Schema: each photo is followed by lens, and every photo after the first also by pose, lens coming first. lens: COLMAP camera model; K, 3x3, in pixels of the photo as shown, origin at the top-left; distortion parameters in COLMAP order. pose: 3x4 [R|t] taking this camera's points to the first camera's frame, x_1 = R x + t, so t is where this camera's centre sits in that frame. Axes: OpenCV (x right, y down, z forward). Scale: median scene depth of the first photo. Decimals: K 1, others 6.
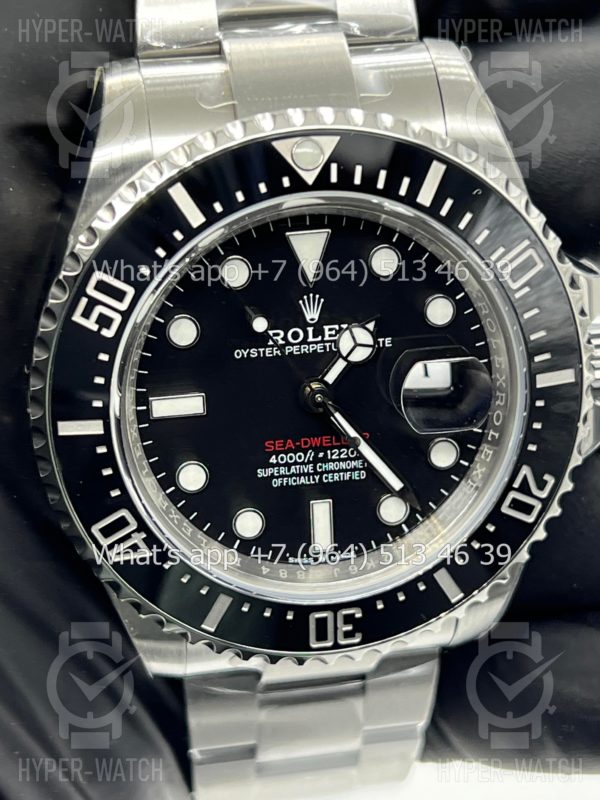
lens RADIAL K [[1929.6, 0, 296.7], [0, 1929.6, 398.9], [0, 0, 1]] dist [0.200536, 0.000000]
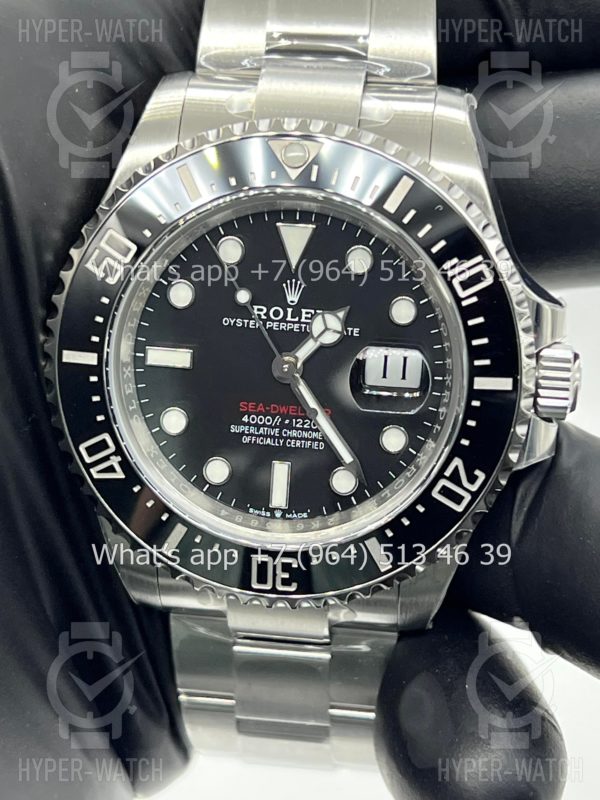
lens RADIAL K [[1929.6, 0, 297.6], [0, 1929.6, 399.7], [0, 0, 1]] dist [0.200536, 0.000000]
pose [[0.951799, 0.144210, -0.270707, 0.333595], [-0.176311, 0.979430, -0.098144, 0.129937], [0.250985, 0.141142, 0.957646, -0.105377]]
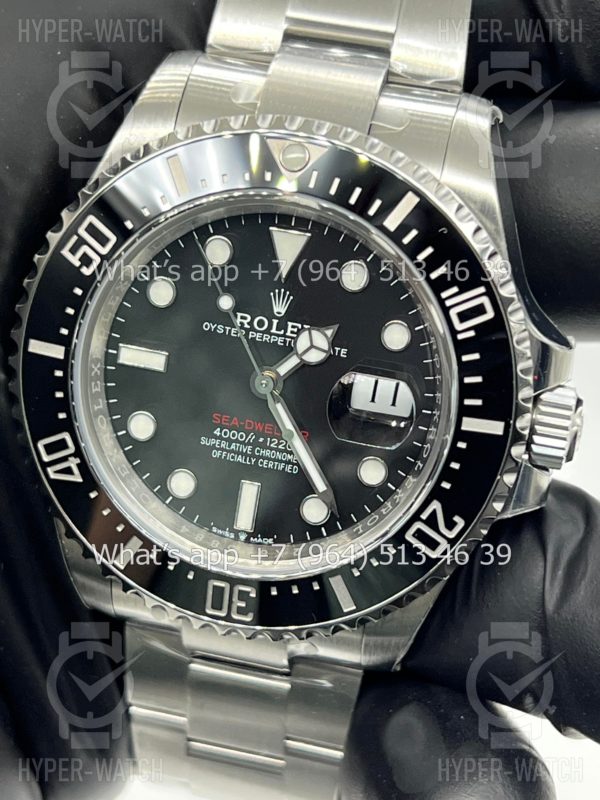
lens RADIAL K [[1929.6, 0, 300.6], [0, 1929.6, 400.2], [0, 0, 1]] dist [0.200536, 0.000000]
pose [[0.917390, 0.253458, -0.306847, 0.361506], [-0.280518, 0.958709, -0.046773, 0.052516], [0.282322, 0.128985, 0.950609, -0.016298]]
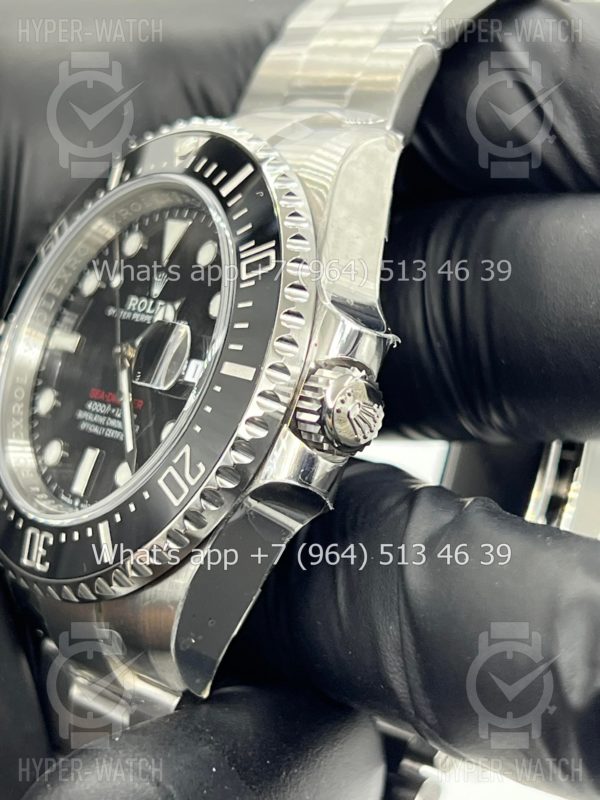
lens RADIAL K [[1929.6, 0, 295.3], [0, 1929.6, 406.0], [0, 0, 1]] dist [0.200536, 0.000000]
pose [[0.485081, 0.128219, -0.865018, 1.037676], [-0.551677, 0.812373, -0.188952, 0.181435], [0.678490, 0.568867, 0.464802, 0.561646]]
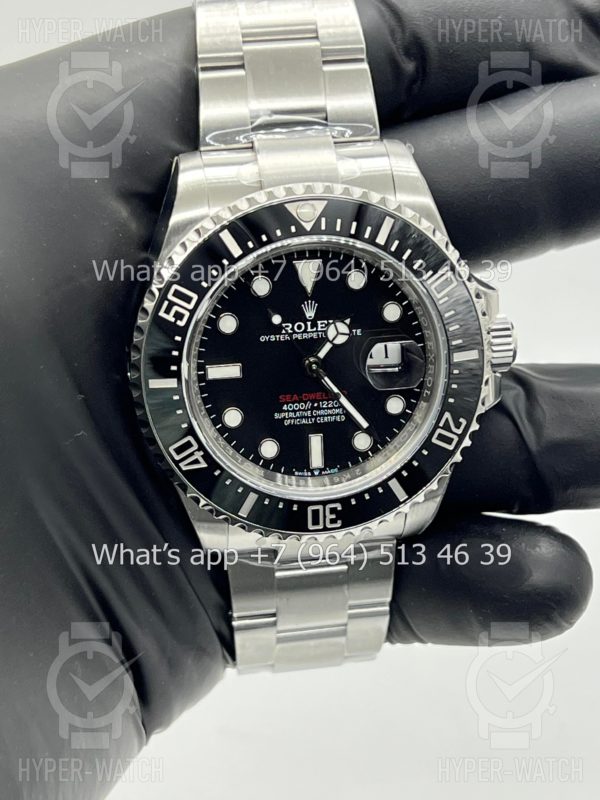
lens RADIAL K [[1929.6, 0, 302.4], [0, 1929.6, 401.0], [0, 0, 1]] dist [0.200536, 0.000000]
pose [[0.999872, 0.004685, -0.015291, 0.025984], [-0.005155, 0.999513, -0.030783, 0.075020], [0.015139, 0.030858, 0.999409, -0.561544]]
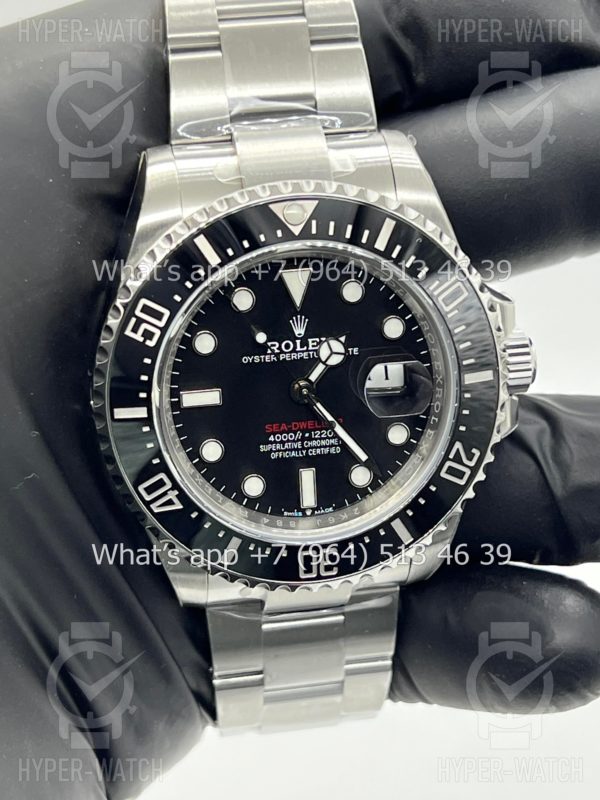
lens RADIAL K [[1929.6, 0, 303.8], [0, 1929.6, 399.0], [0, 0, 1]] dist [0.200536, 0.000000]
pose [[0.999981, -0.005602, -0.002755, 0.014499], [0.005499, 0.999335, -0.036058, 0.053399], [0.002955, 0.036042, 0.999346, -0.358380]]
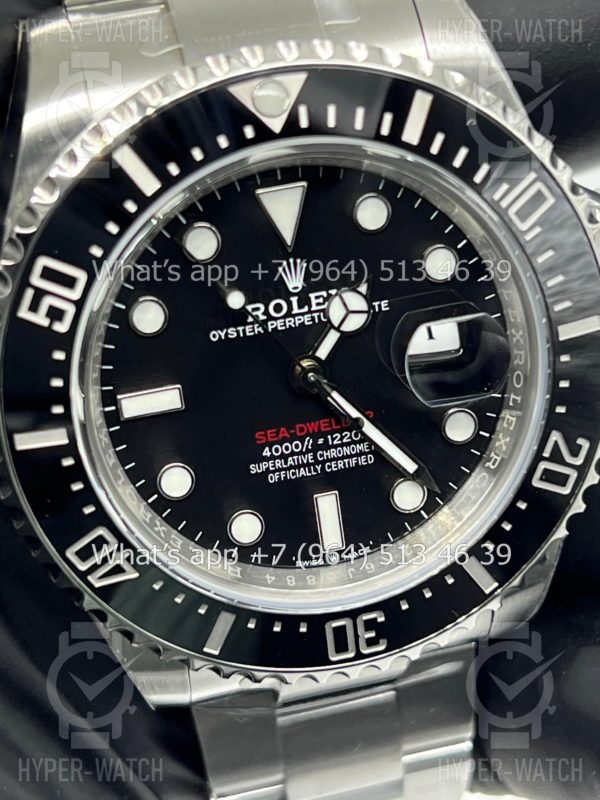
lens RADIAL K [[1929.6, 0, 296.6], [0, 1929.6, 395.5], [0, 0, 1]] dist [0.200536, 0.000000]
pose [[0.995210, -0.097756, 0.001165, 0.002871], [0.097716, 0.995028, 0.019253, -0.009626], [-0.003042, -0.019047, 0.999814, 0.129577]]
